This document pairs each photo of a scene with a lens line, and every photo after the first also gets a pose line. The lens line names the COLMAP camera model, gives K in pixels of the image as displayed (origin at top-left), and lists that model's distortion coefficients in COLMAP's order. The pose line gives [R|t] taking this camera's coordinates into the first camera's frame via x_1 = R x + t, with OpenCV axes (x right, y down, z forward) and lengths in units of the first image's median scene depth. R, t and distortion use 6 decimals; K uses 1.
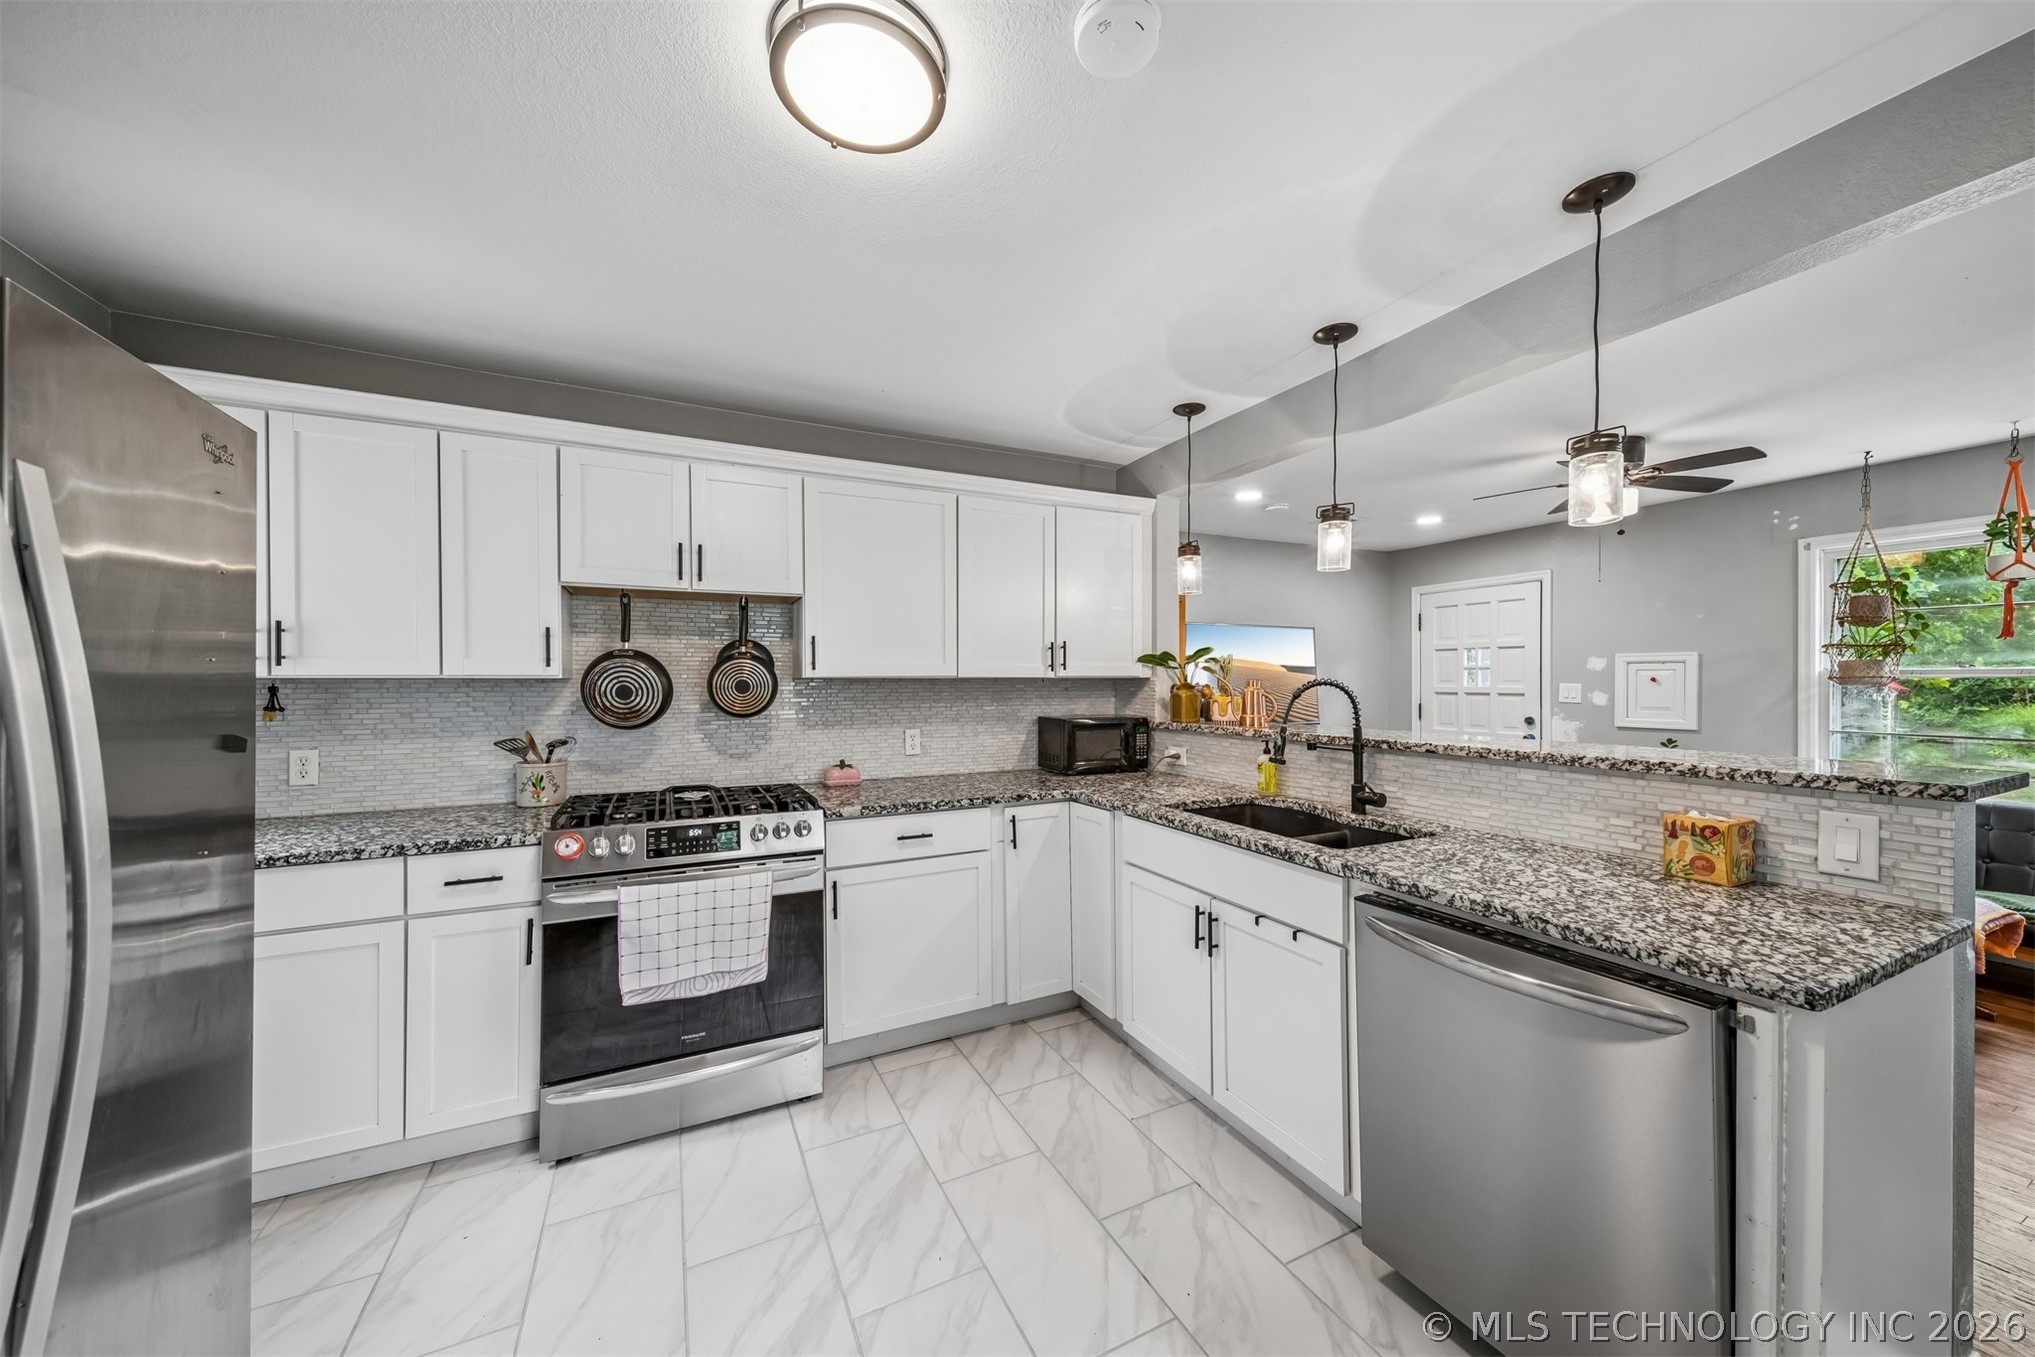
lens RADIAL K [[718.8, 0, 1025.2], [0, 718.8, 684.7], [0, 0, 1]] dist [0.007679, -0.000187]
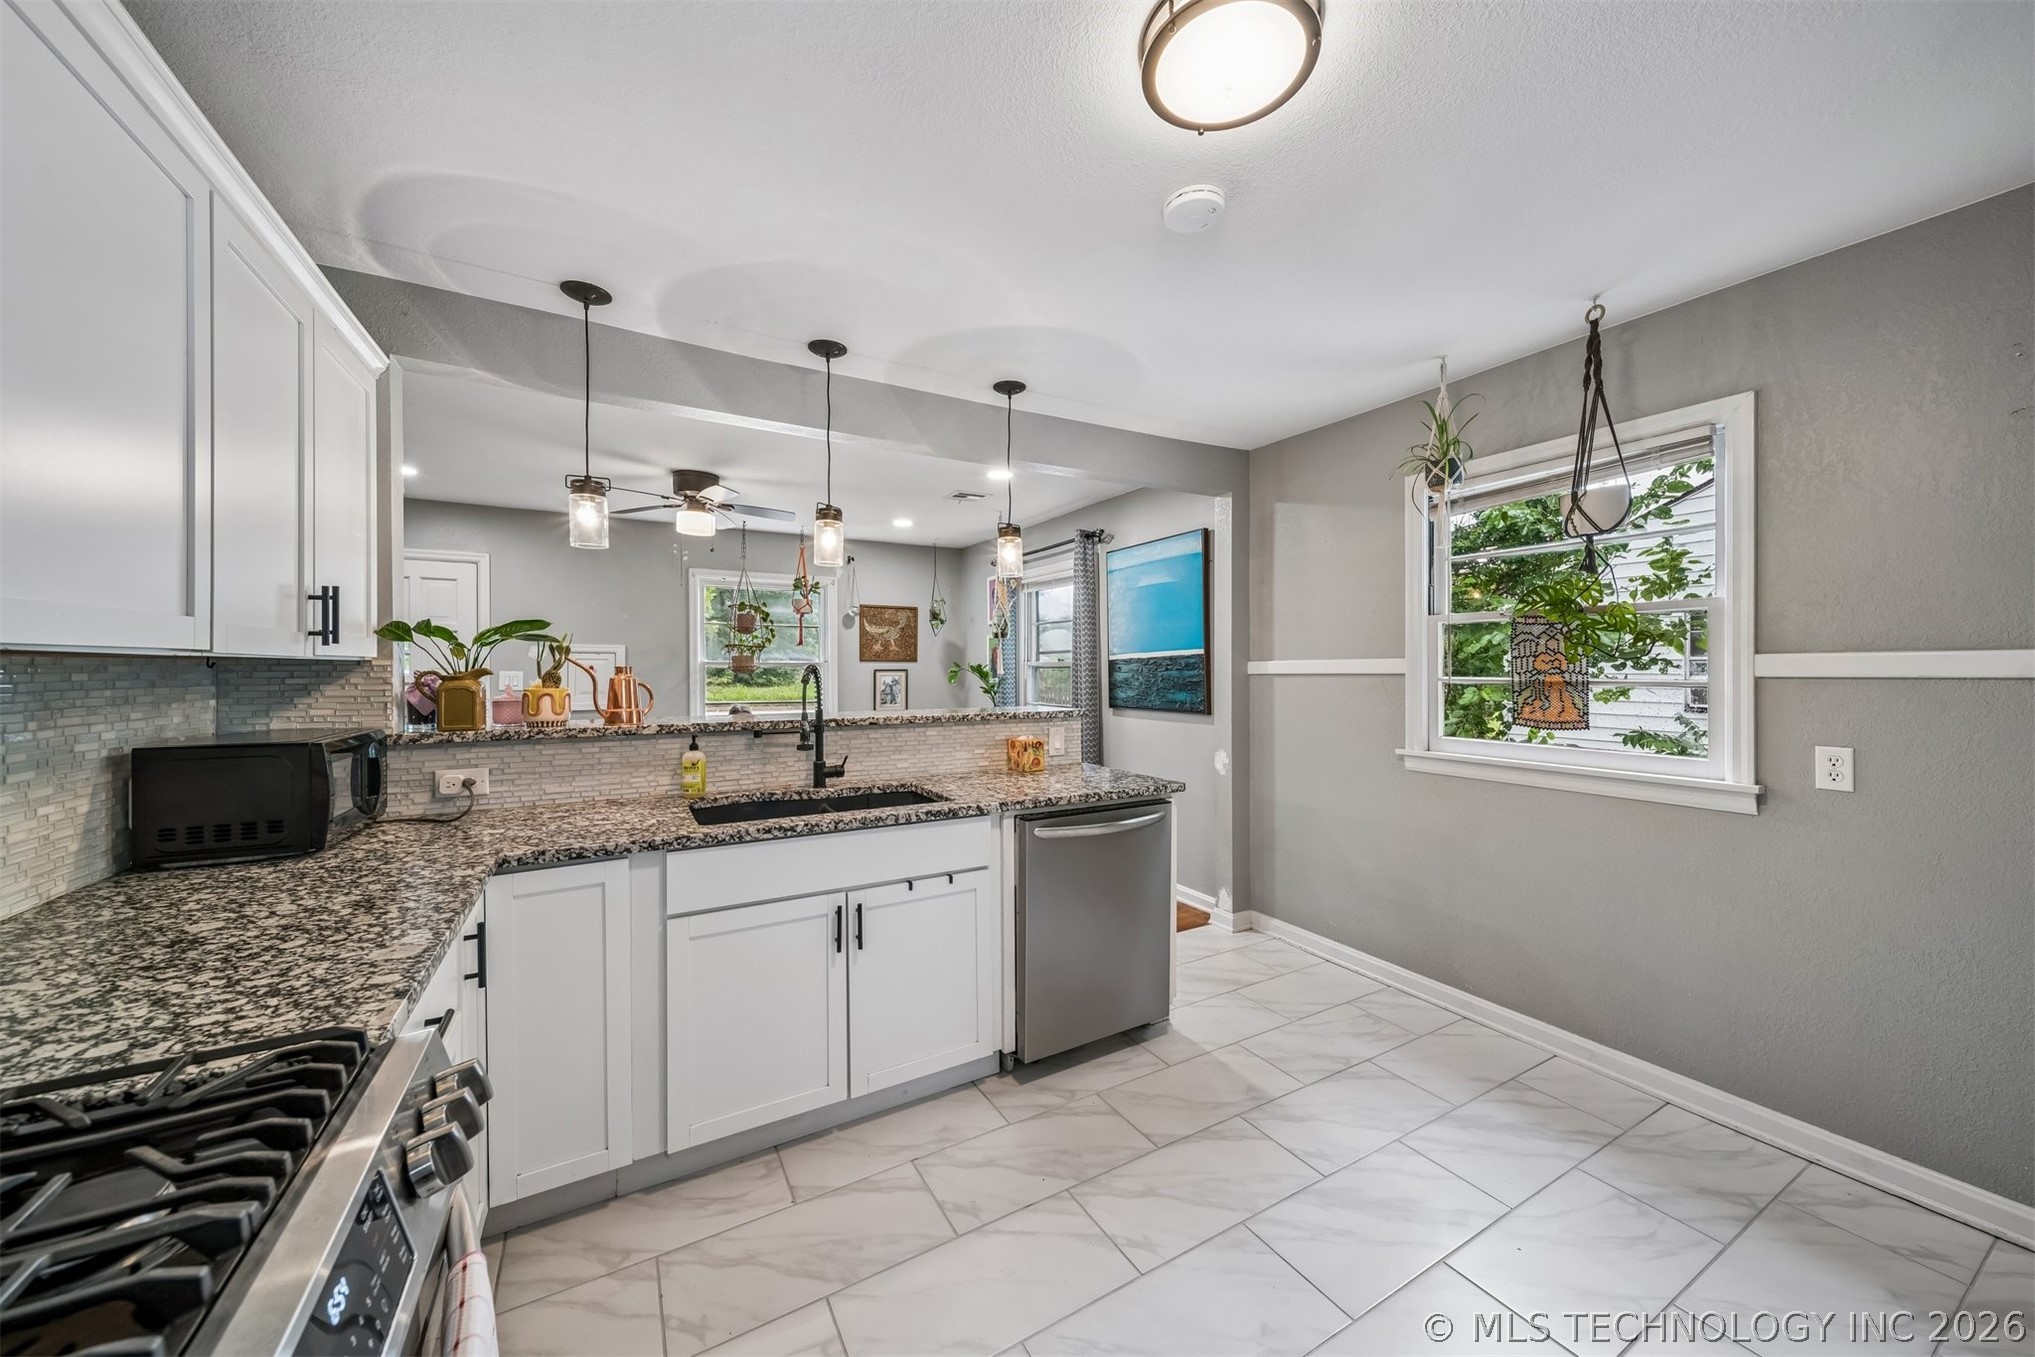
lens RADIAL K [[718.8, 0, 1047.7], [0, 718.8, 667.1], [0, 0, 1]] dist [0.007679, -0.000187]
pose [[-0.073891, 0.005071, 0.997253, -0.625886], [0.003996, 0.999981, -0.004789, 0.000765], [-0.997258, 0.003631, -0.073910, 0.695966]]
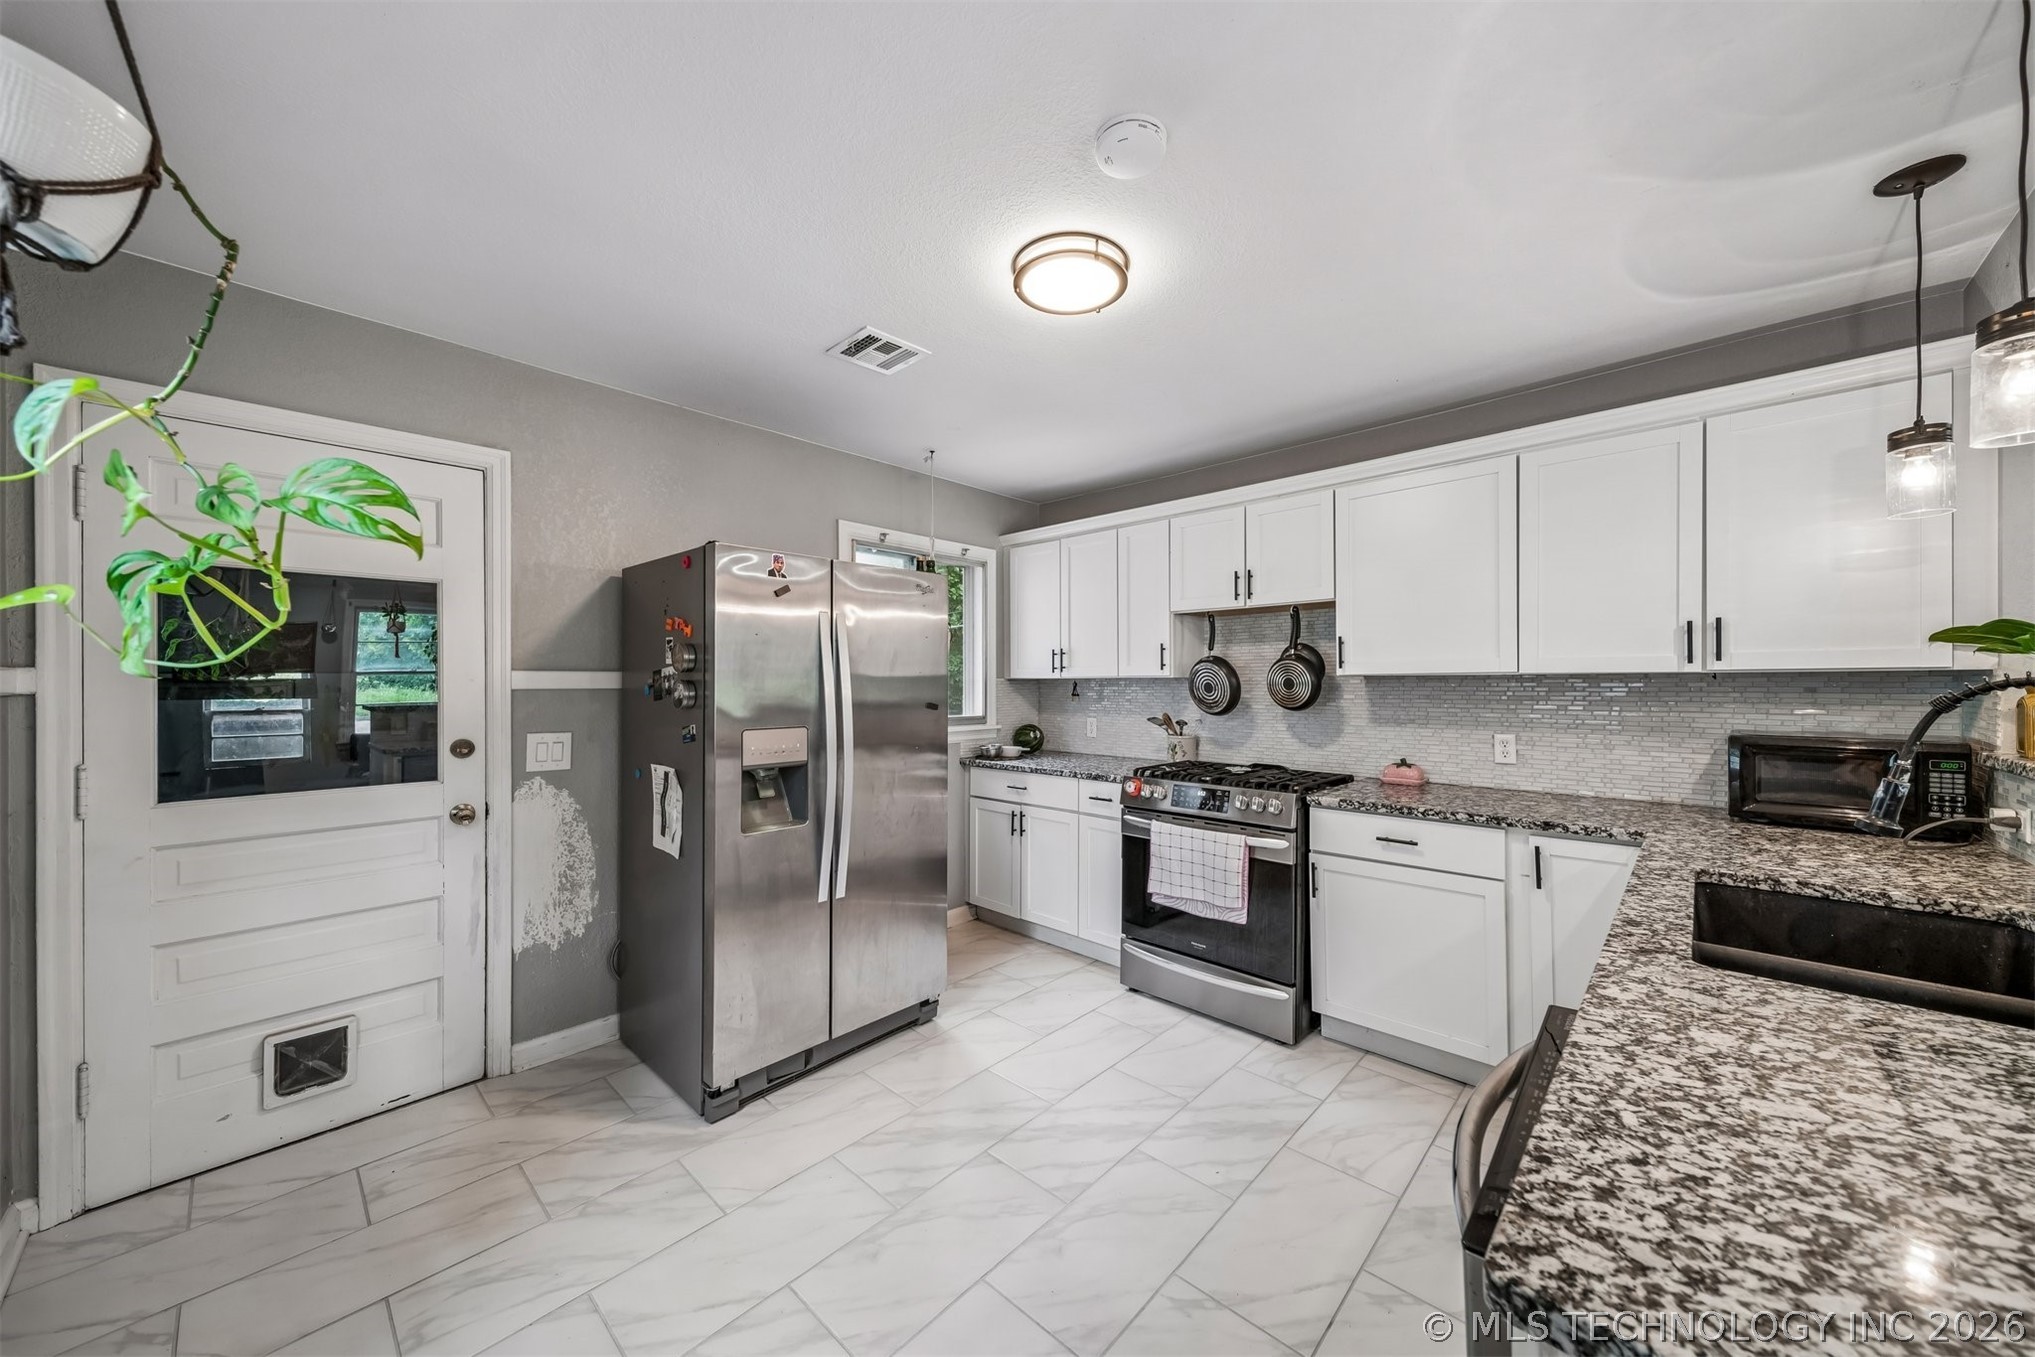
lens RADIAL K [[718.8, 0, 1015.7], [0, 718.8, 683.3], [0, 0, 1]] dist [0.007679, -0.000187]
pose [[0.338962, 0.003389, -0.940794, 0.596664], [-0.000876, 0.999994, 0.003287, -0.001641], [0.940800, -0.000290, 0.338963, 0.202581]]
